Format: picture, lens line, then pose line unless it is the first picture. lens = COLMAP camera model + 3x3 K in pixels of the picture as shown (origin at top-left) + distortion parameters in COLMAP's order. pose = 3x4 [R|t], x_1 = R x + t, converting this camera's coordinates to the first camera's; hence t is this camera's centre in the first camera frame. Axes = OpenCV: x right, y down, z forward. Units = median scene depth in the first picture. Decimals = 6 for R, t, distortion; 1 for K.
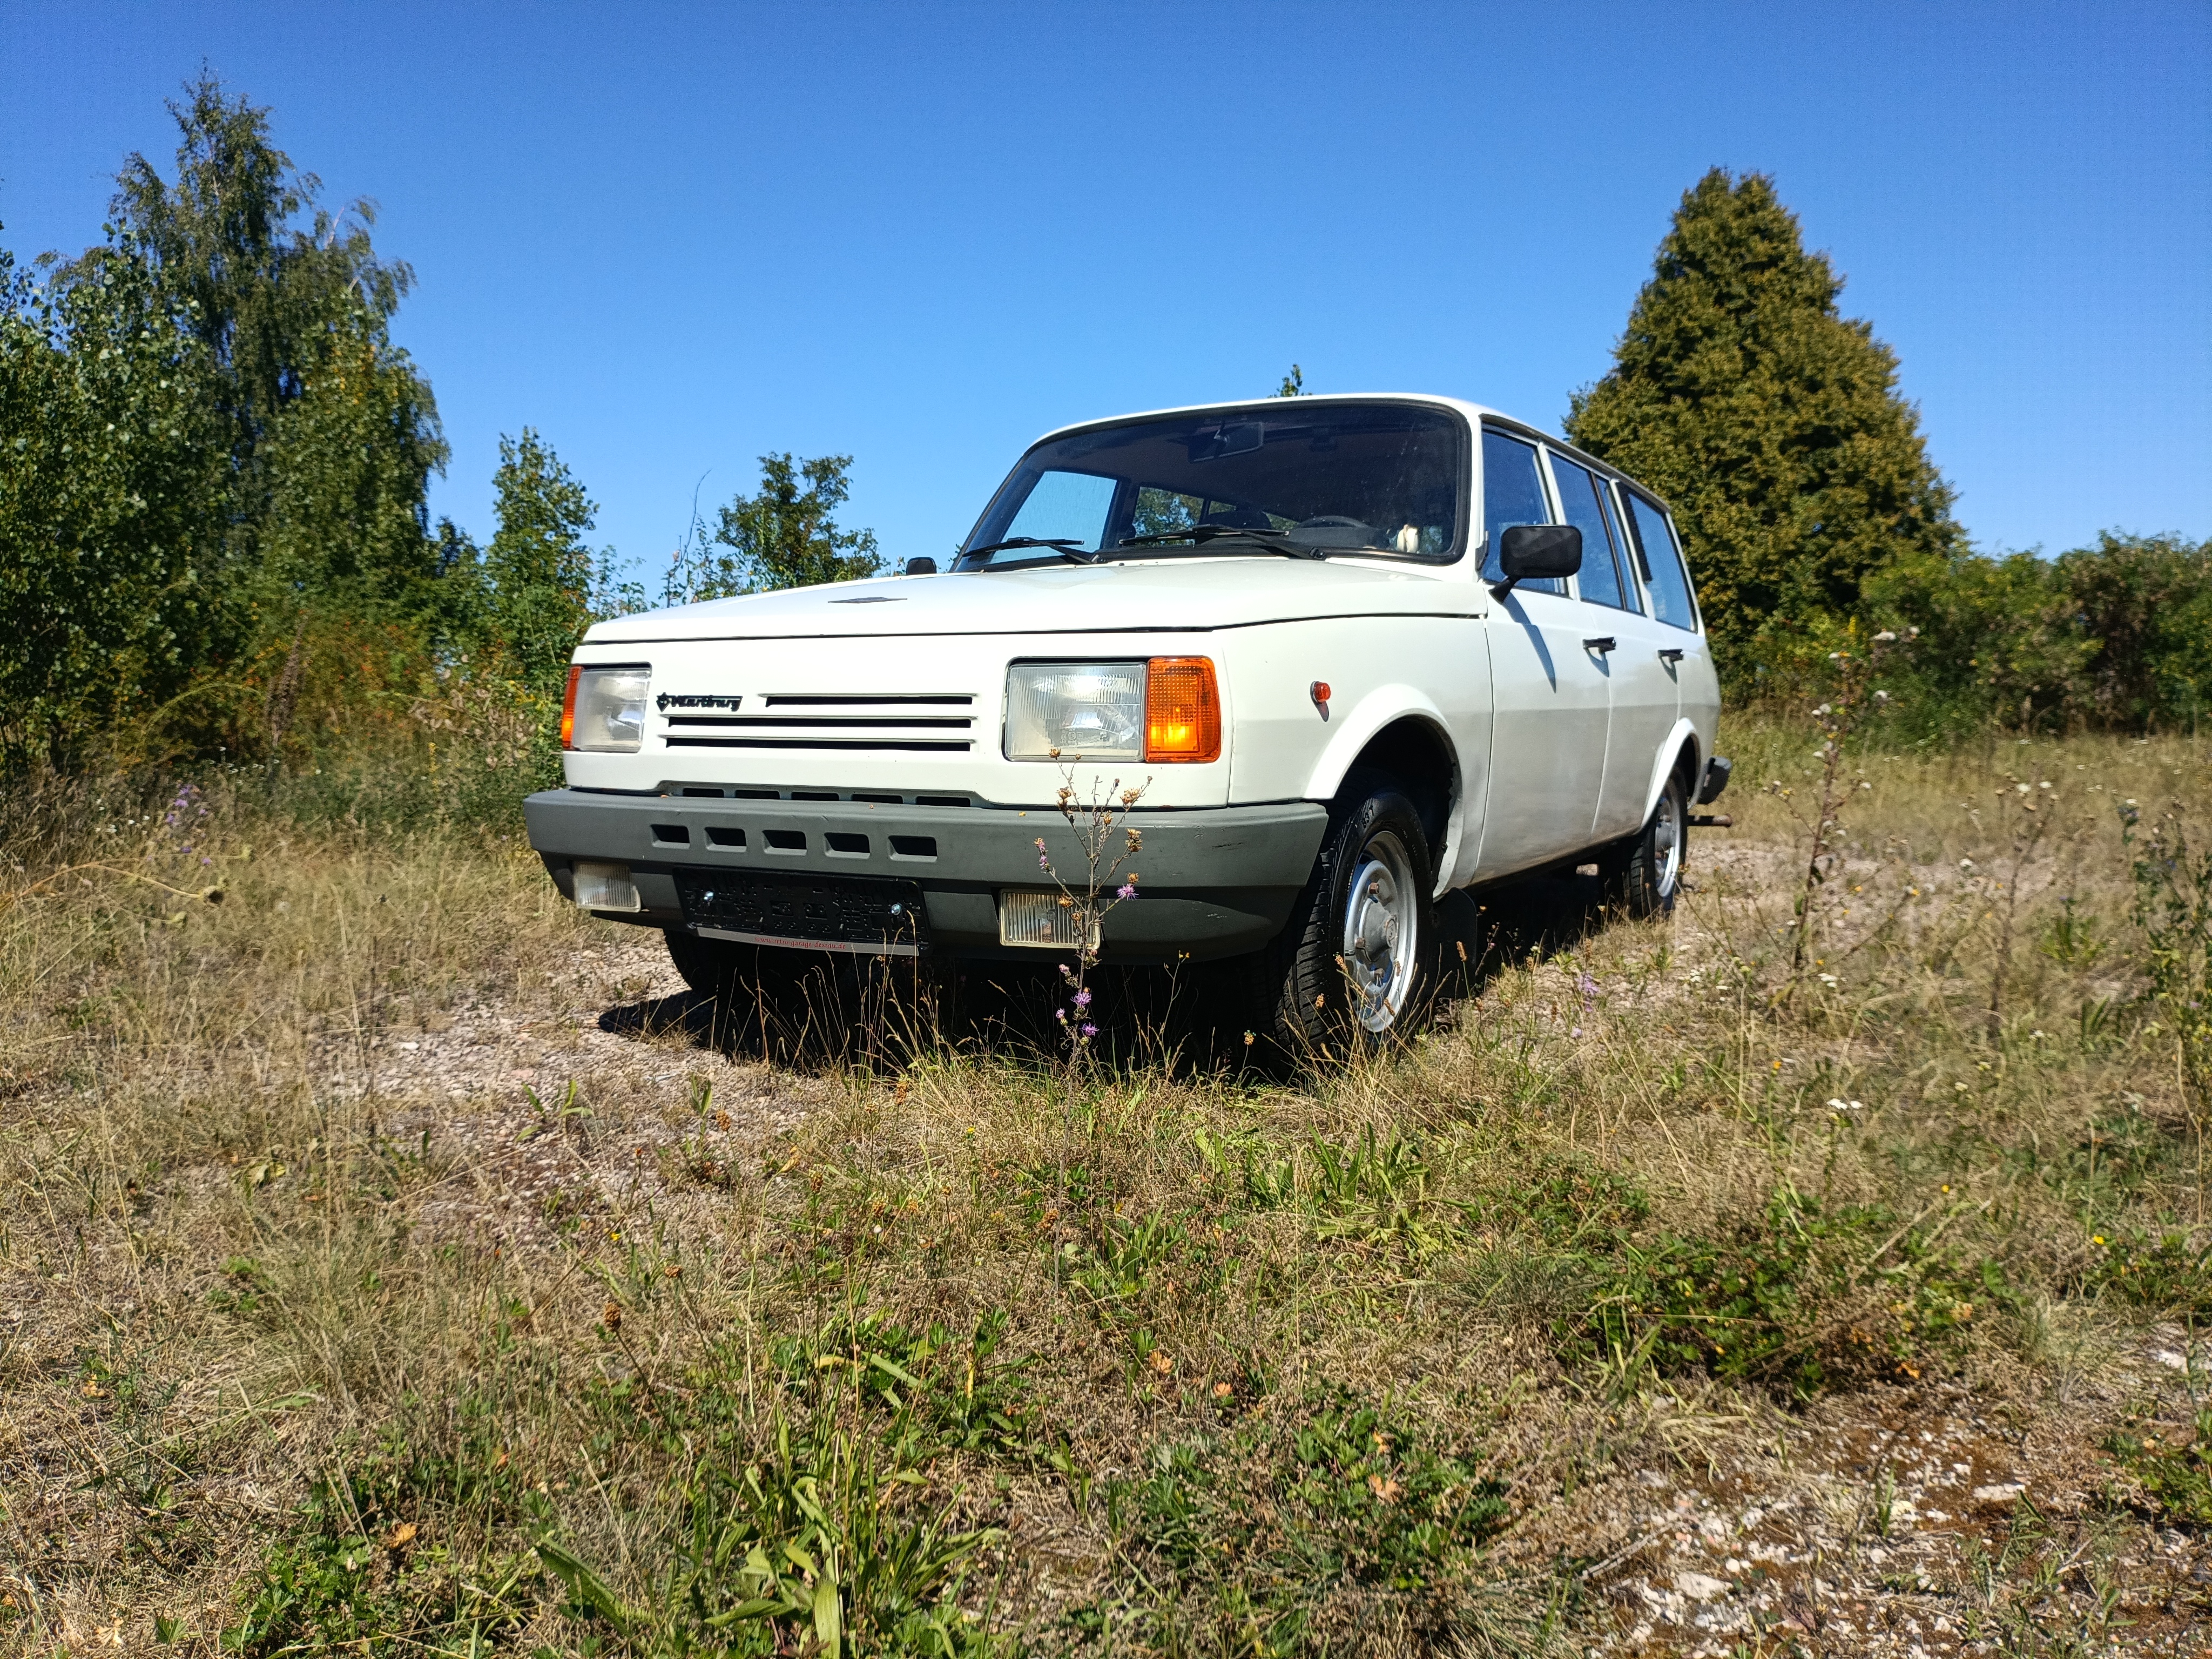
lens RADIAL K [[1682.0, 0, 1106.0], [0, 1682.0, 829.5], [0, 0, 1]] dist [0.088847, -0.105947]
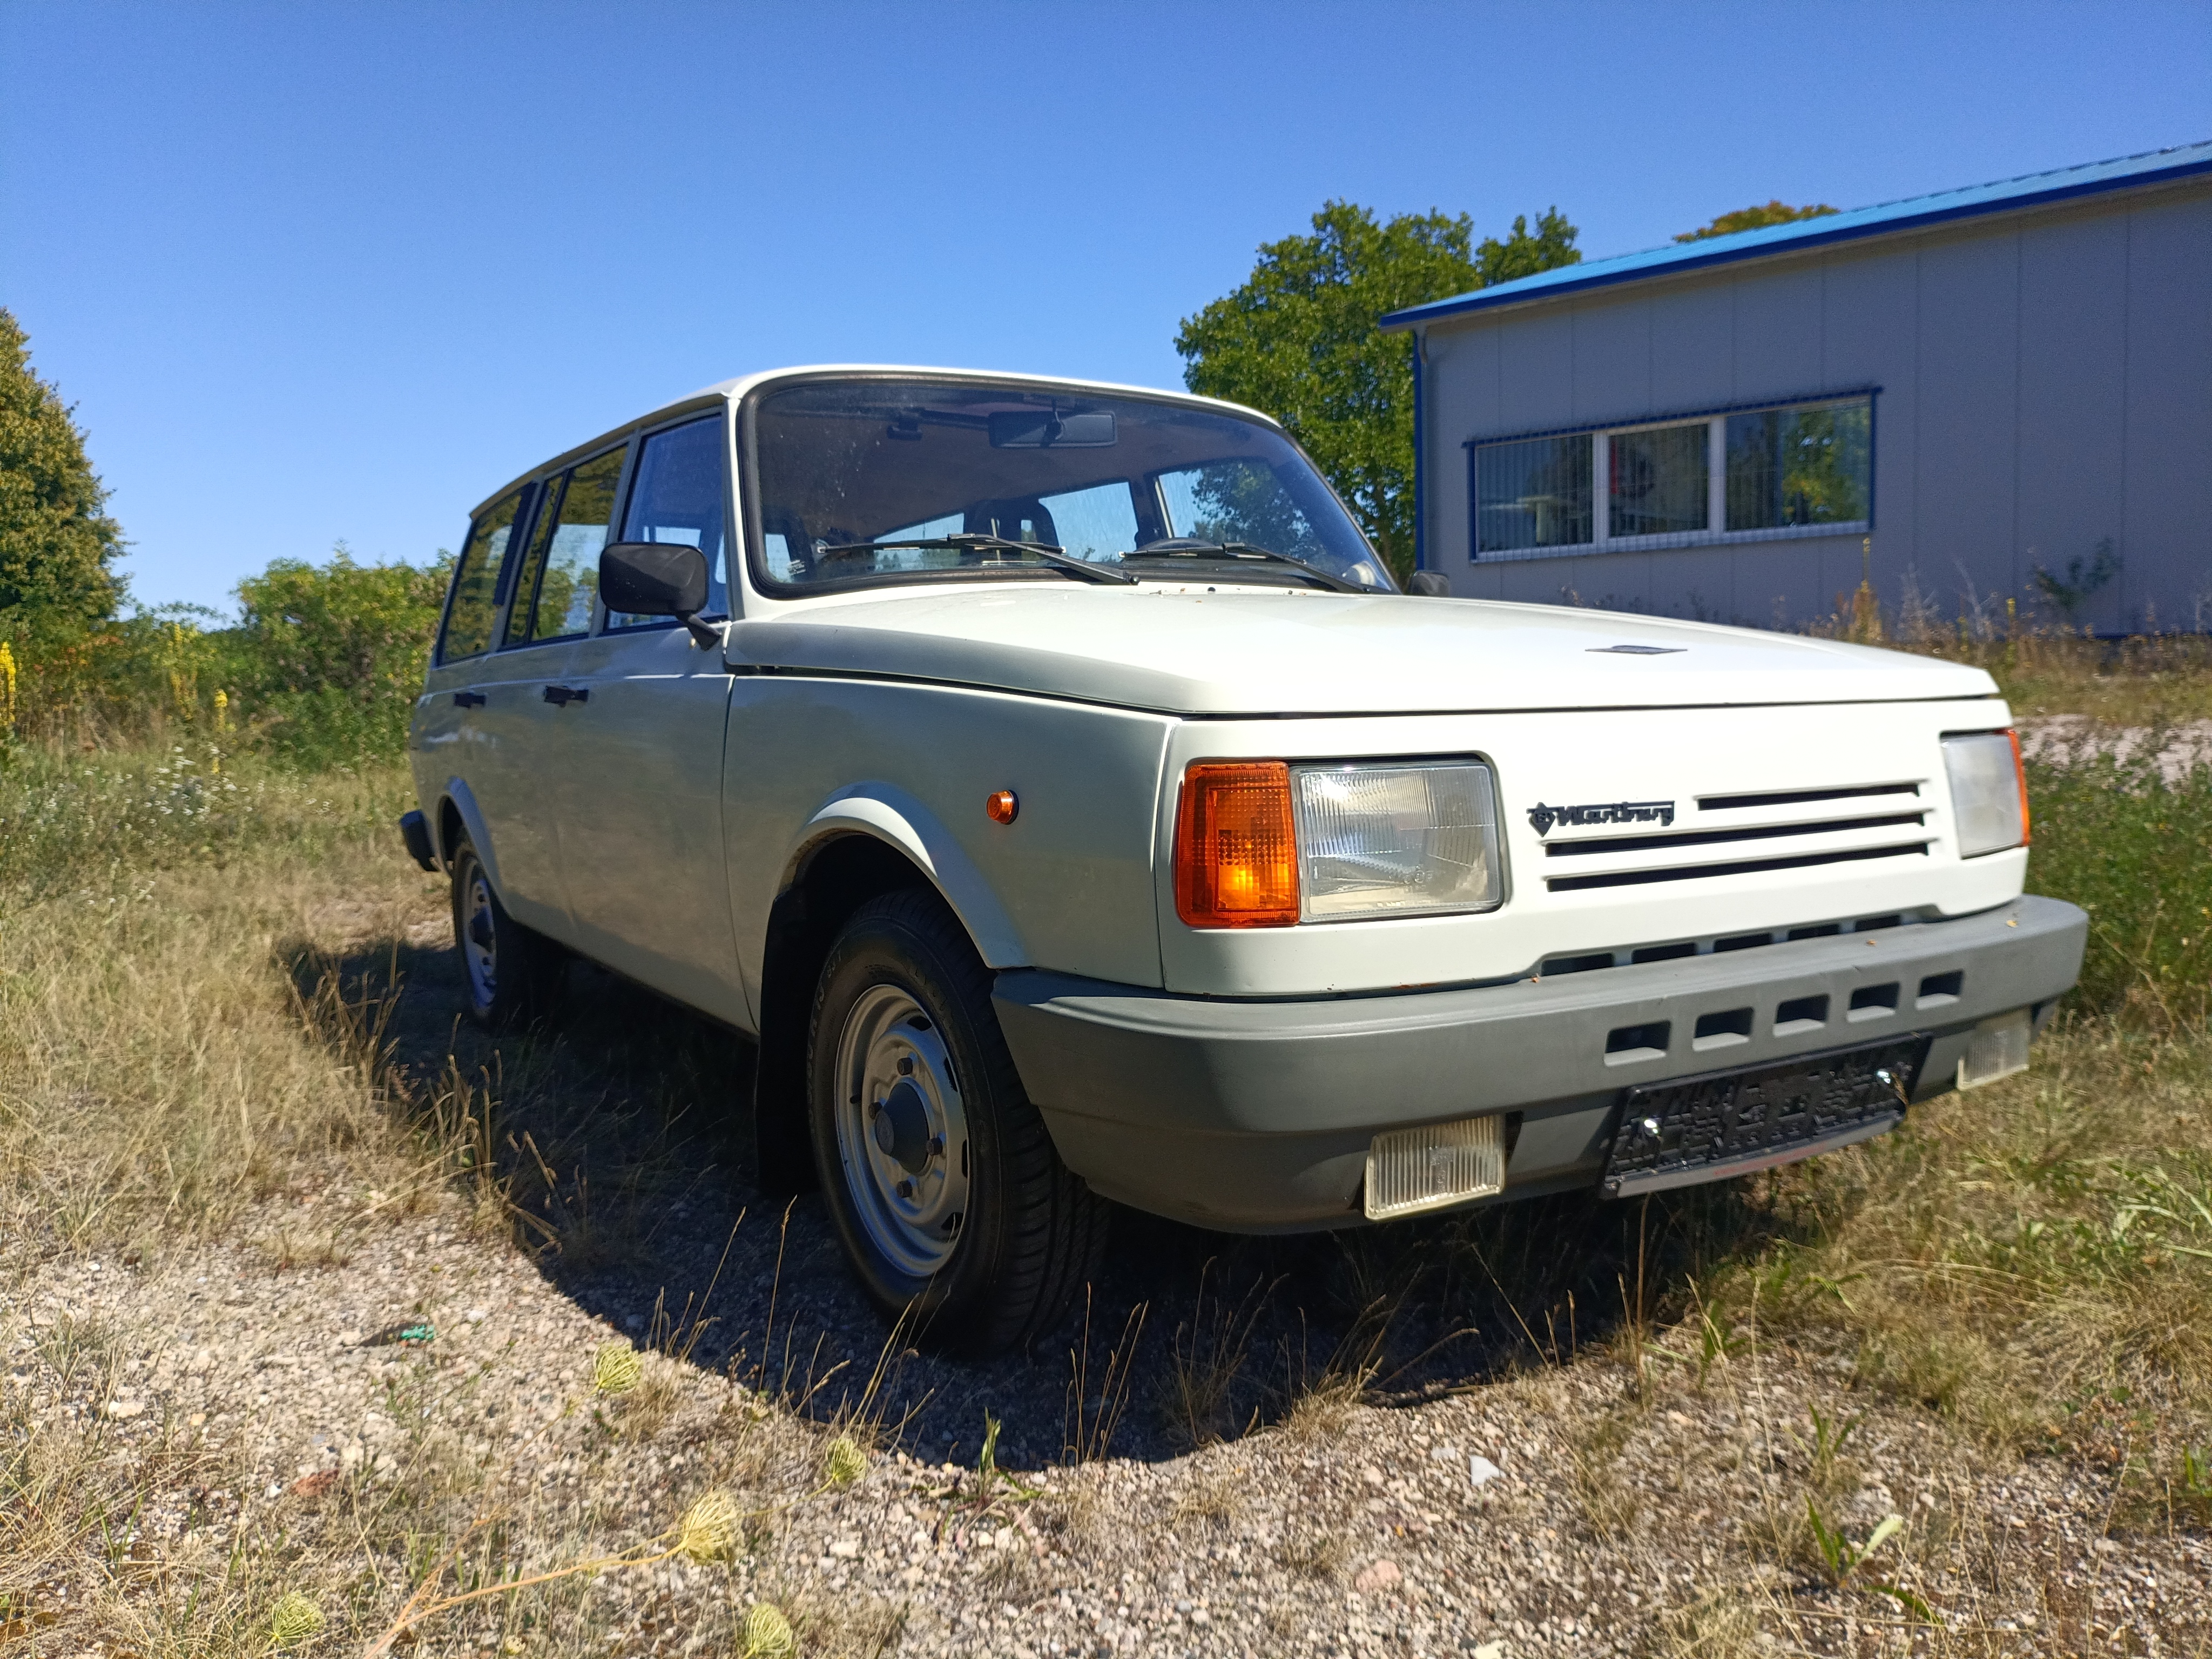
lens RADIAL K [[1682.0, 0, 1106.0], [0, 1682.0, 829.5], [0, 0, 1]] dist [0.088847, -0.105947]
pose [[0.484786, -0.080105, 0.870957, -0.853829], [0.081431, 0.995606, 0.046244, -0.112227], [-0.870834, 0.048504, 0.489179, 0.851812]]
